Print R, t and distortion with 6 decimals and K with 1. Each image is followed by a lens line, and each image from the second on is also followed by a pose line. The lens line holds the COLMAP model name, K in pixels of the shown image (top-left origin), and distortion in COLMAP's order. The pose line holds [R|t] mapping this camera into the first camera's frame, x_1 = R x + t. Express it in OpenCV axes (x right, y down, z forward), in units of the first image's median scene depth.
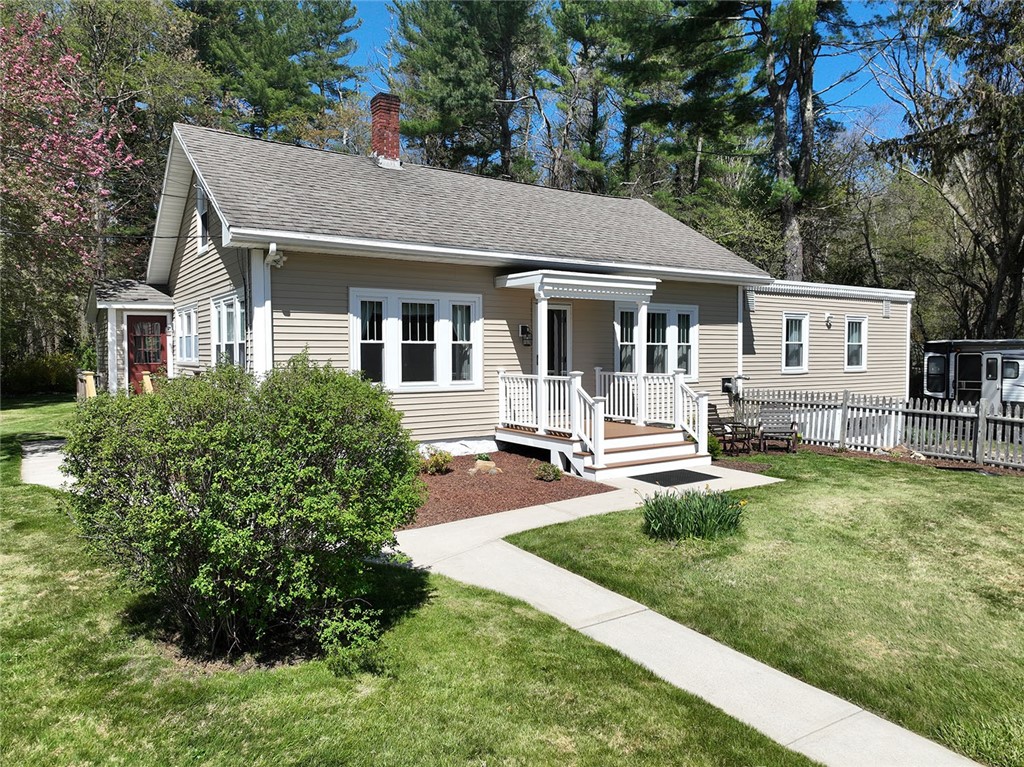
lens RADIAL K [[725.4, 0, 513.0], [0, 725.4, 385.2], [0, 0, 1]] dist [-0.007233, 0.021443]
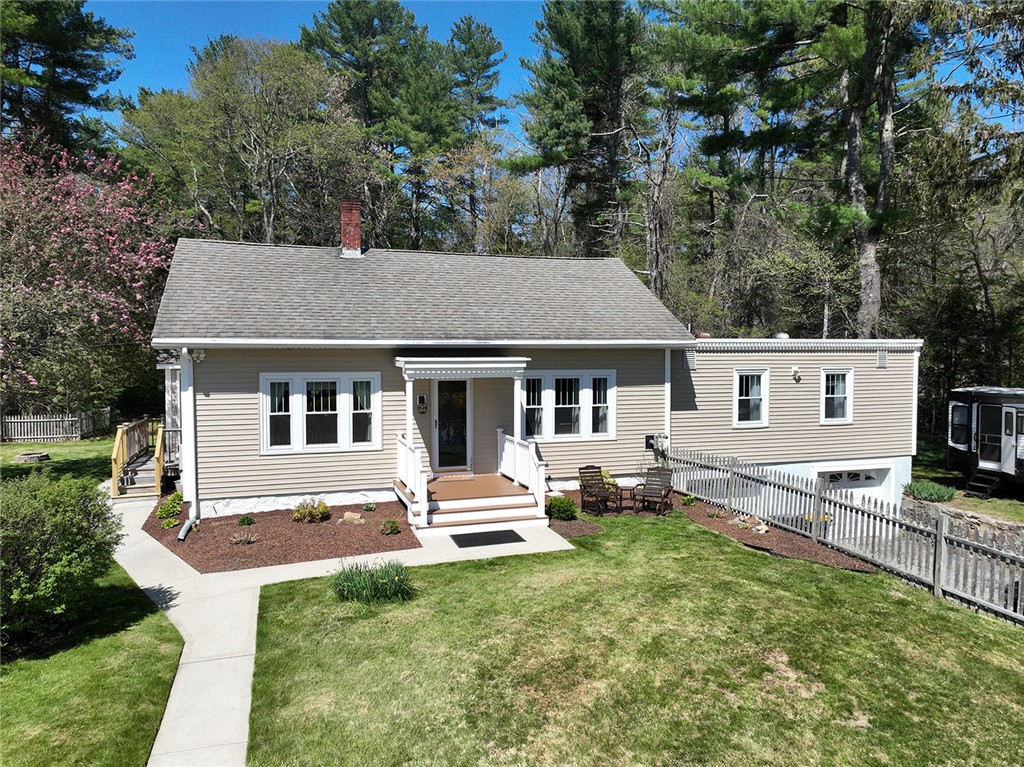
lens RADIAL K [[725.4, 0, 512.2], [0, 725.4, 382.7], [0, 0, 1]] dist [-0.007233, 0.021443]
pose [[0.960889, 0.012597, -0.276648, 0.407532], [-0.012975, 0.999916, 0.000466, -0.088753], [0.276630, 0.003142, 0.960971, -0.086686]]
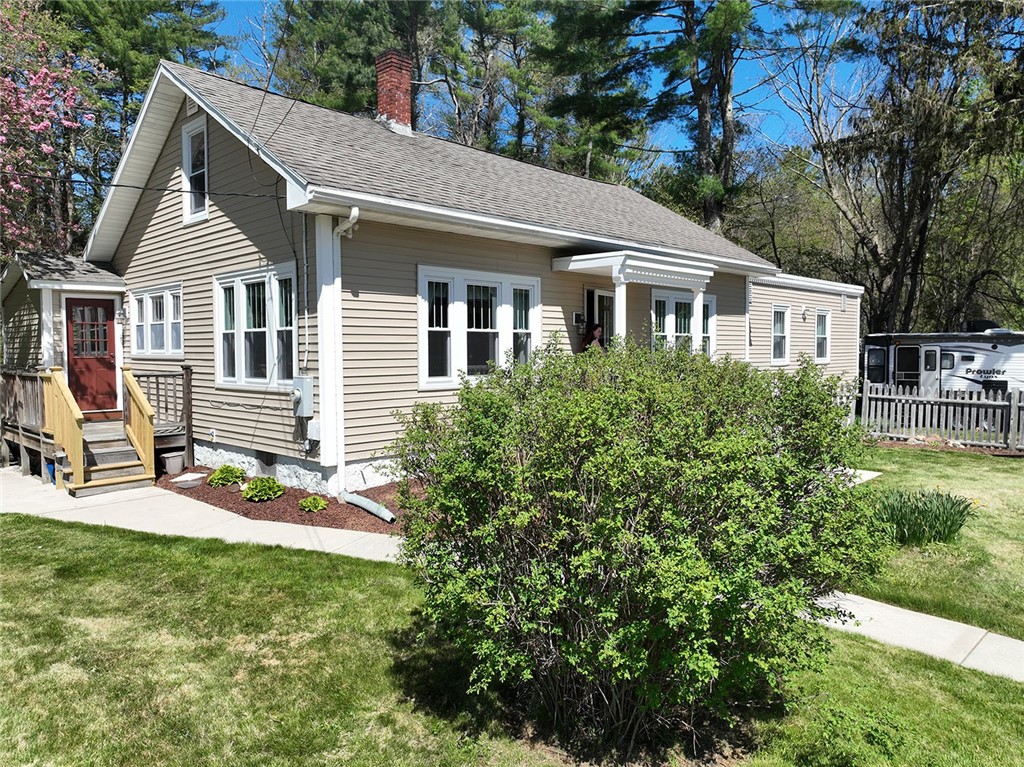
lens RADIAL K [[725.4, 0, 512.4], [0, 725.4, 385.7], [0, 0, 1]] dist [-0.007233, 0.021443]
pose [[0.979963, -0.011207, 0.198865, -0.206635], [0.010024, 0.999926, 0.006956, 0.001387], [-0.198928, -0.004823, 0.980002, 0.102336]]
